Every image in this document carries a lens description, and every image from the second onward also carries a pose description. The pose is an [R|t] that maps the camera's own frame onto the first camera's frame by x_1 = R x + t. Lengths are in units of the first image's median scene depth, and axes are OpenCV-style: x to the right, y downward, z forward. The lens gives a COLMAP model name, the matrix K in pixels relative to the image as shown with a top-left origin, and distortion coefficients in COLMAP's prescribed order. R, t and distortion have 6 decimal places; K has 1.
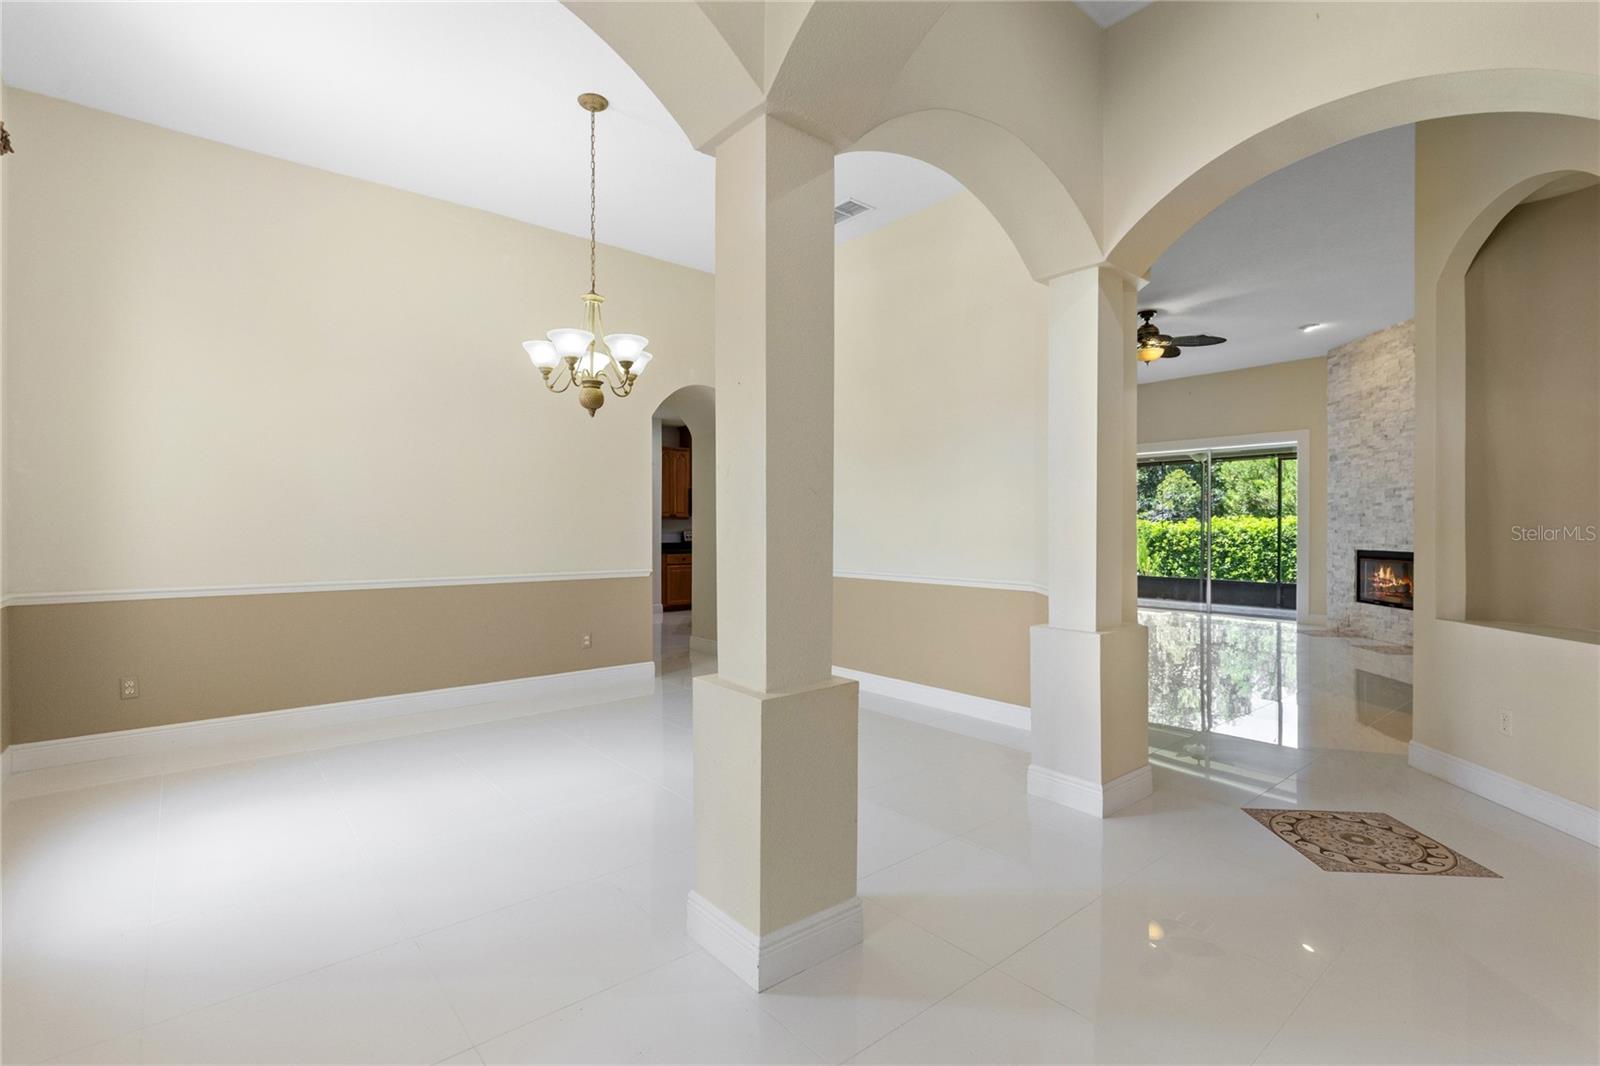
lens RADIAL K [[746.1, 0, 811.0], [0, 746.1, 532.9], [0, 0, 1]] dist [0.007862, -0.000976]
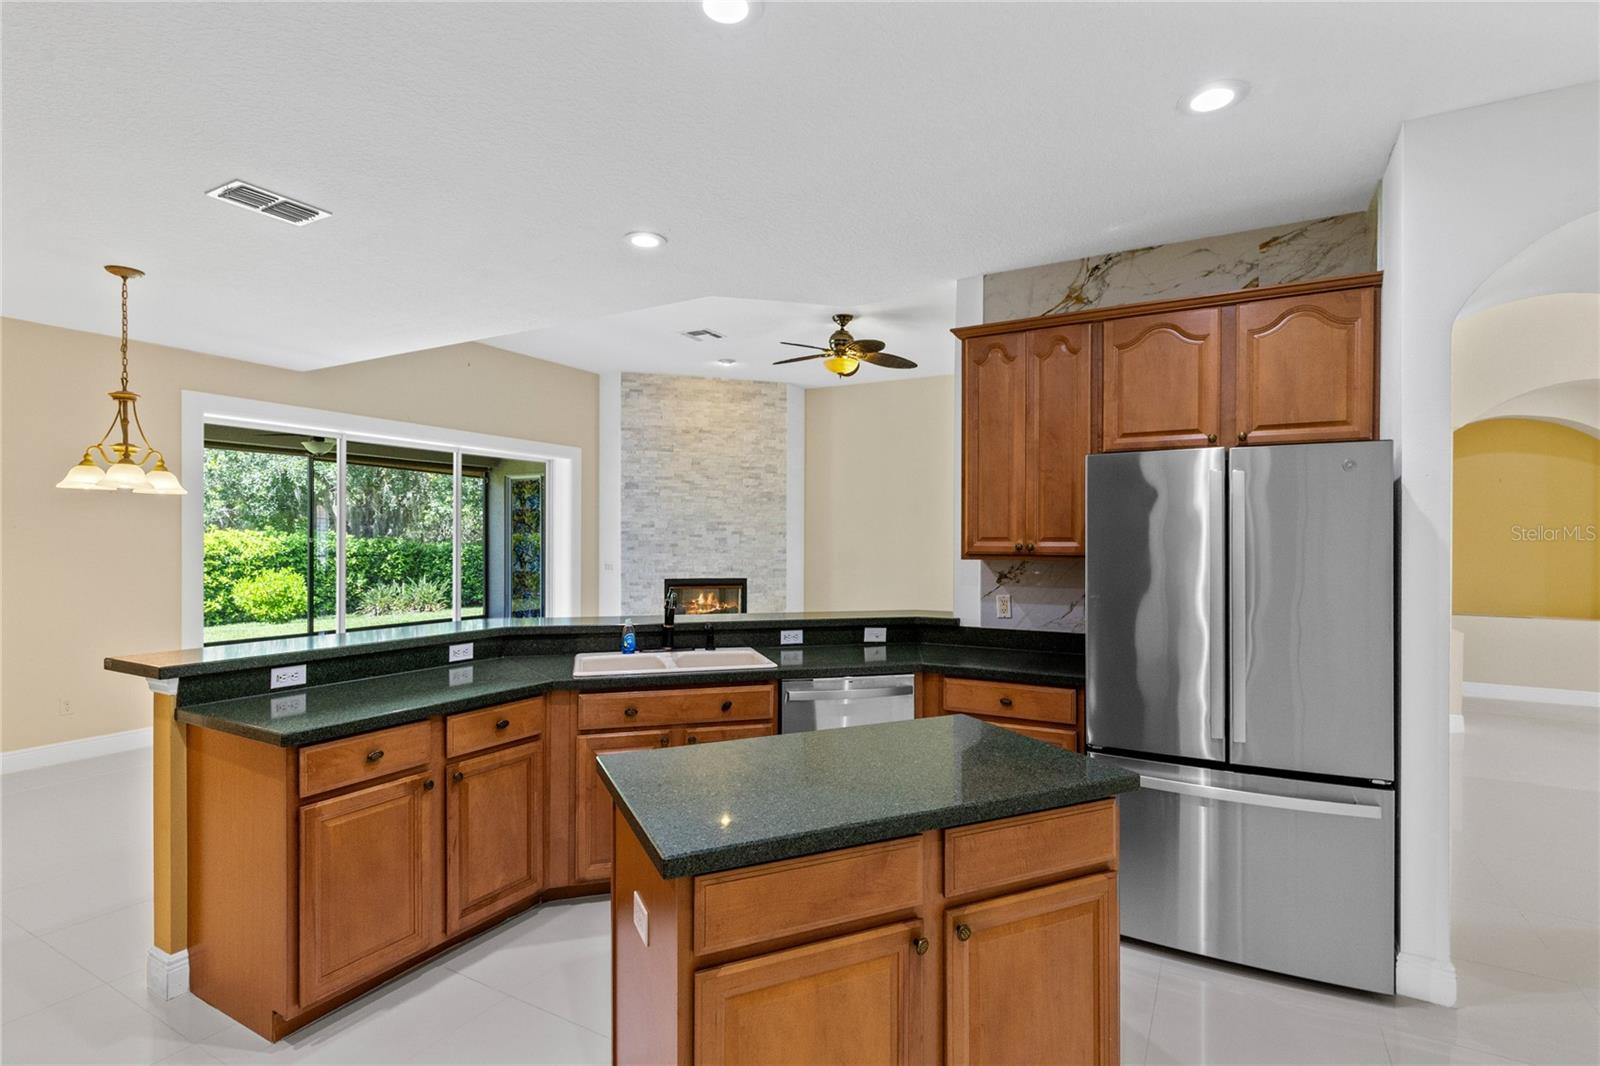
lens RADIAL K [[746.1, 0, 798.0], [0, 746.1, 541.5], [0, 0, 1]] dist [0.007862, -0.000976]
pose [[-0.324354, -0.004603, 0.945924, -0.308084], [0.001289, 0.999985, 0.005308, -0.034636], [-0.945935, 0.002941, -0.324344, 1.180251]]
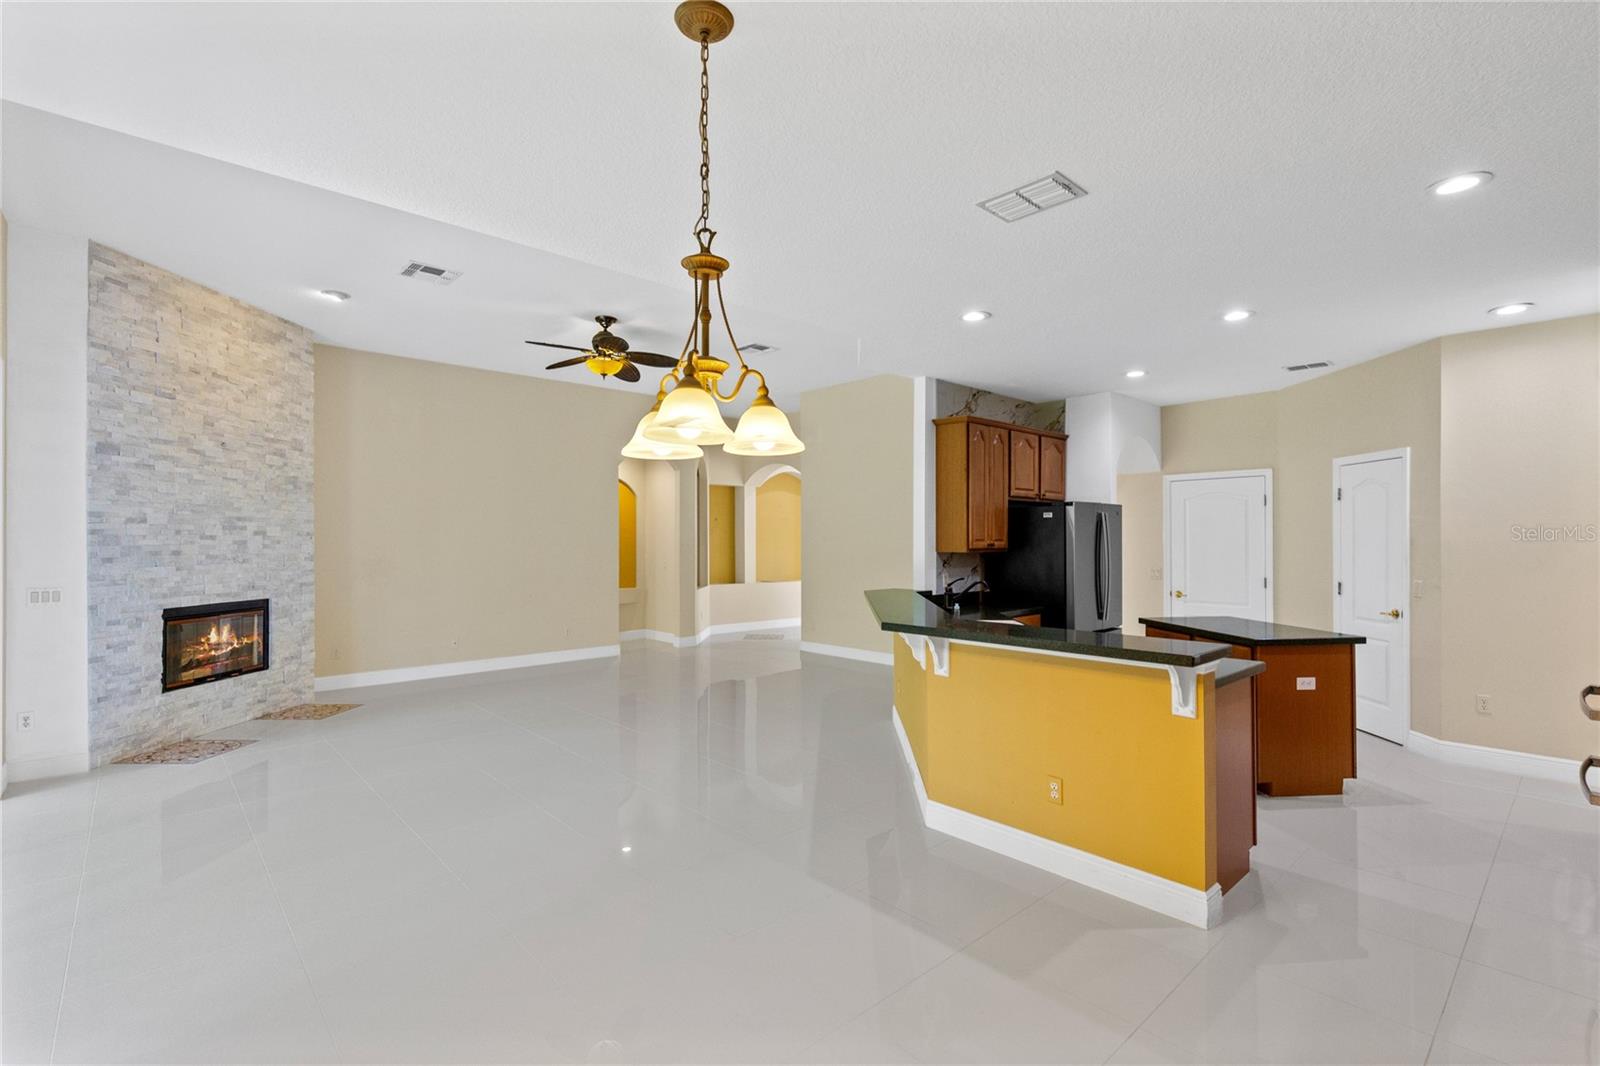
lens RADIAL K [[746.1, 0, 811.9], [0, 746.1, 539.8], [0, 0, 1]] dist [0.007862, -0.000976]
pose [[-0.999980, 0.000854, -0.006289, 0.198159], [0.000833, 0.999994, 0.003322, -0.036967], [0.006291, 0.003316, -0.999975, 1.651344]]
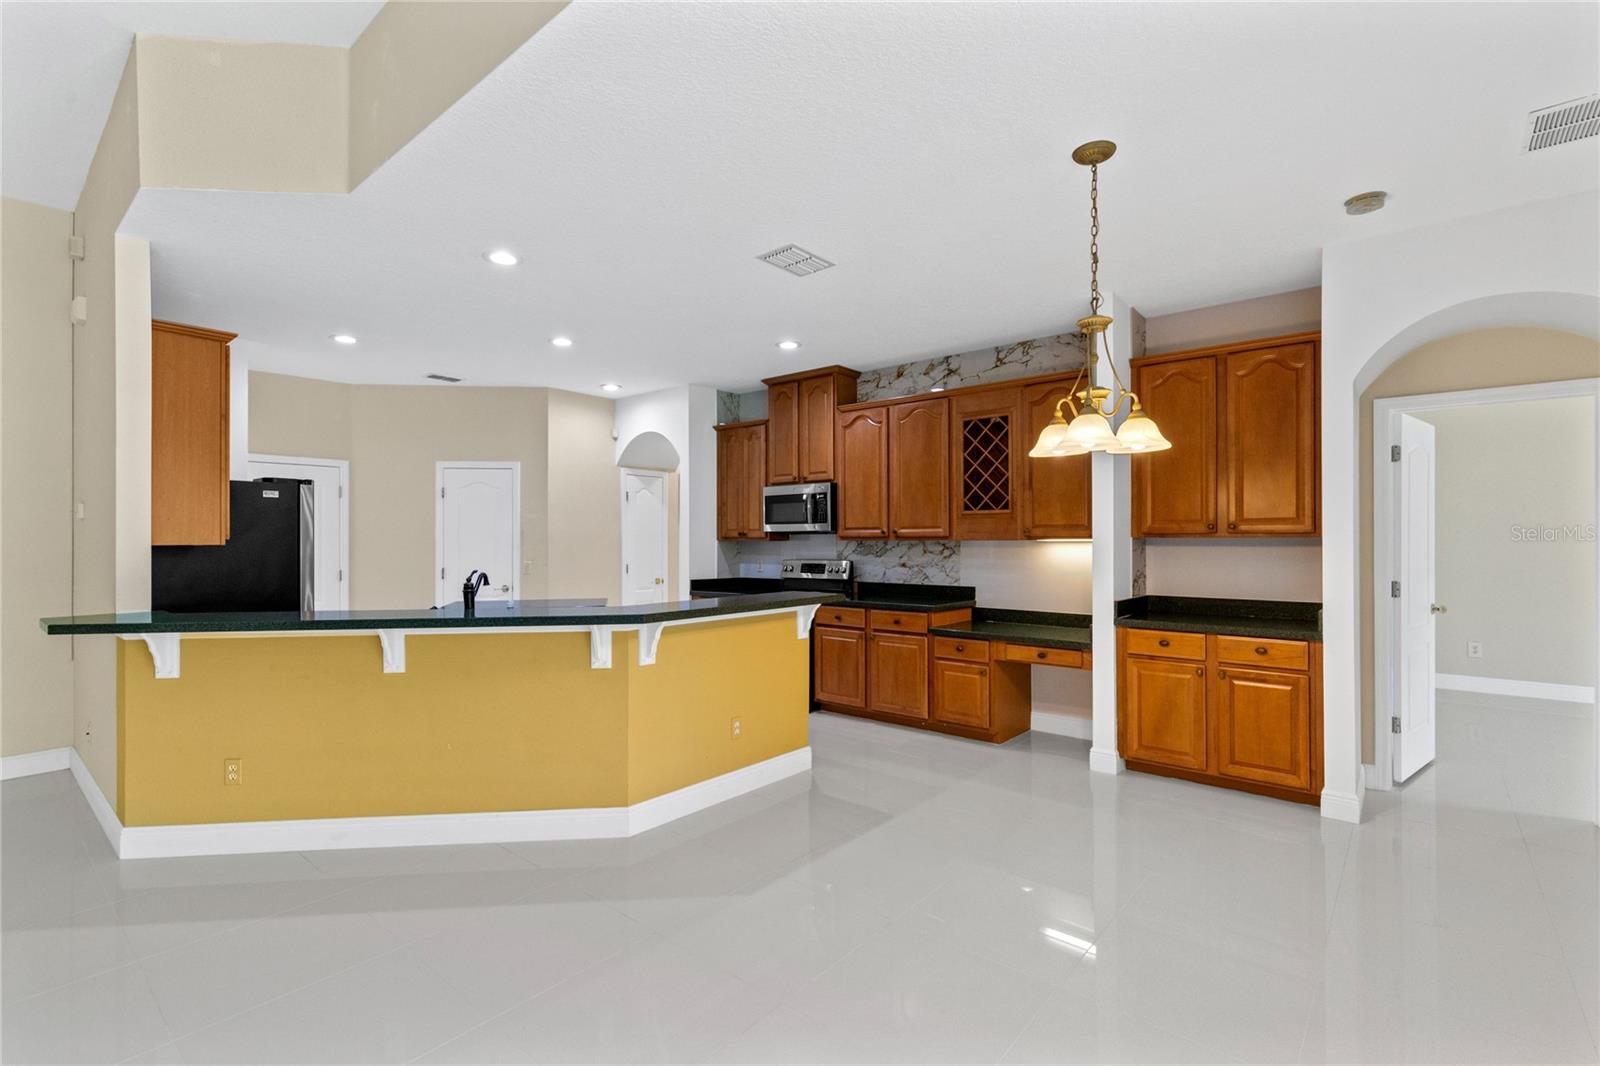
lens RADIAL K [[746.1, 0, 779.4], [0, 746.1, 537.0], [0, 0, 1]] dist [0.007862, -0.000976]
pose [[0.130585, -0.004889, -0.991425, 0.541643], [0.000313, 0.999988, -0.004890, -0.024779], [0.991437, 0.000328, 0.130585, 1.231180]]
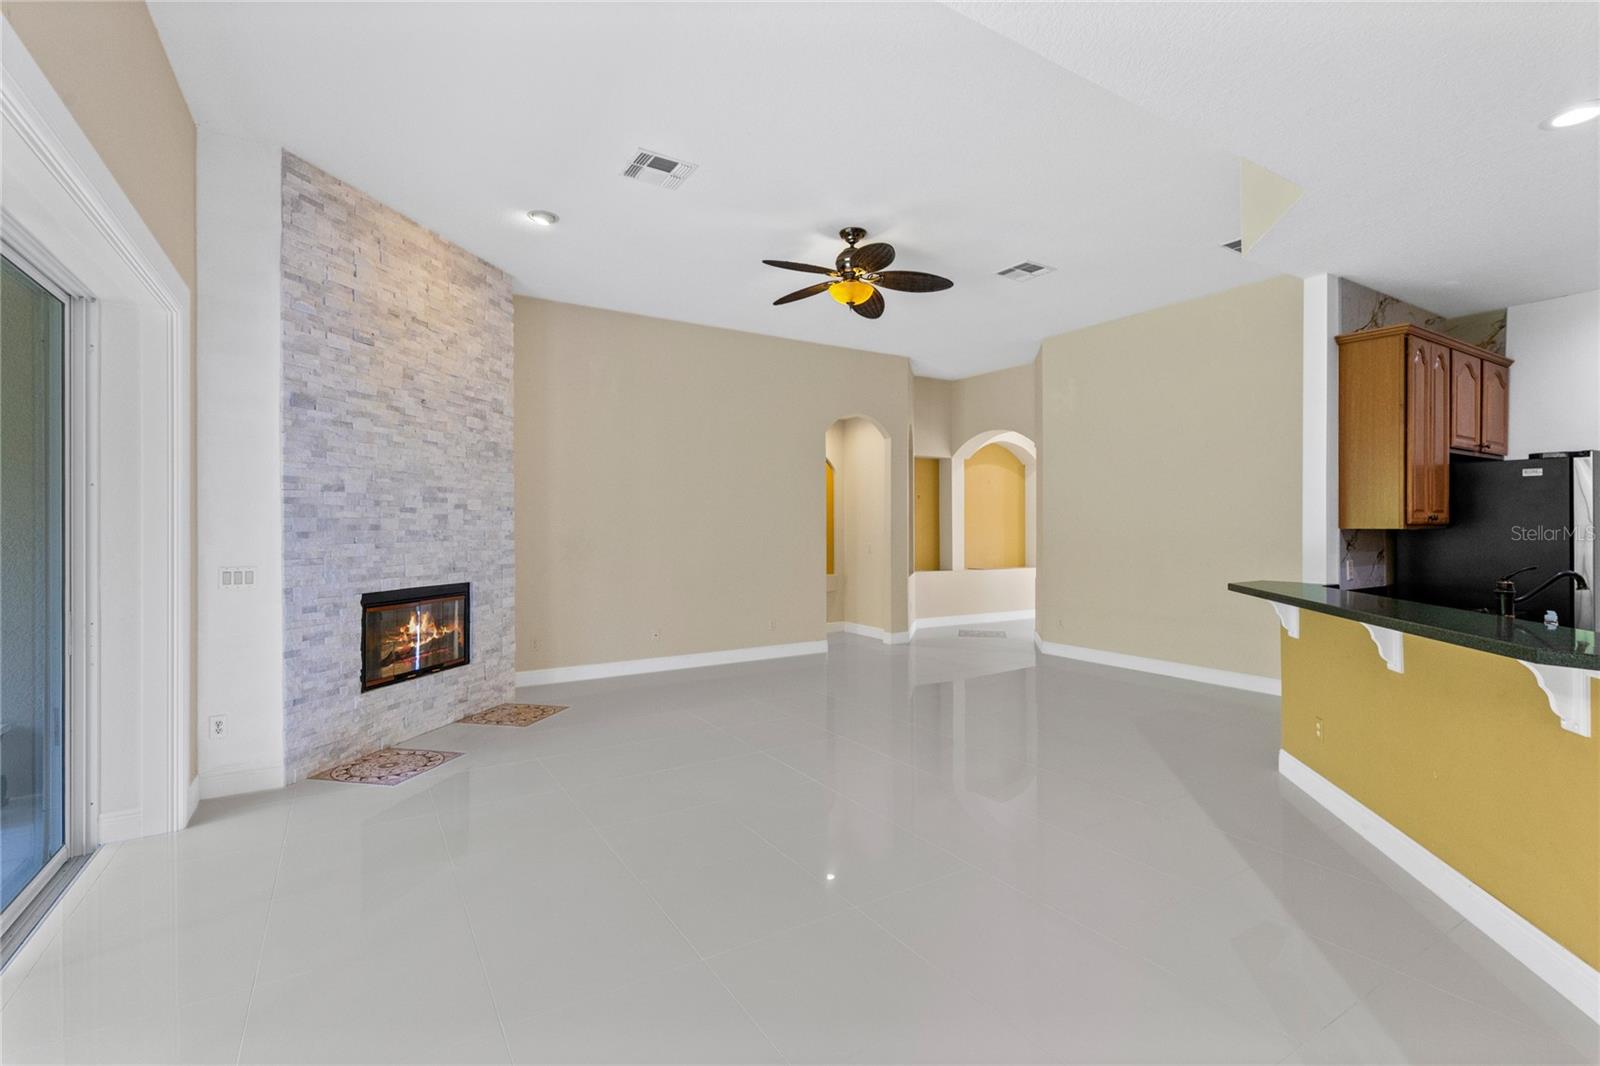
lens RADIAL K [[746.1, 0, 807.3], [0, 746.1, 529.7], [0, 0, 1]] dist [0.007862, -0.000976]
pose [[-0.984802, 0.000056, 0.173679, 0.335344], [0.001413, 0.999969, 0.007688, -0.026218], [-0.173673, 0.007817, -0.984772, 1.486245]]
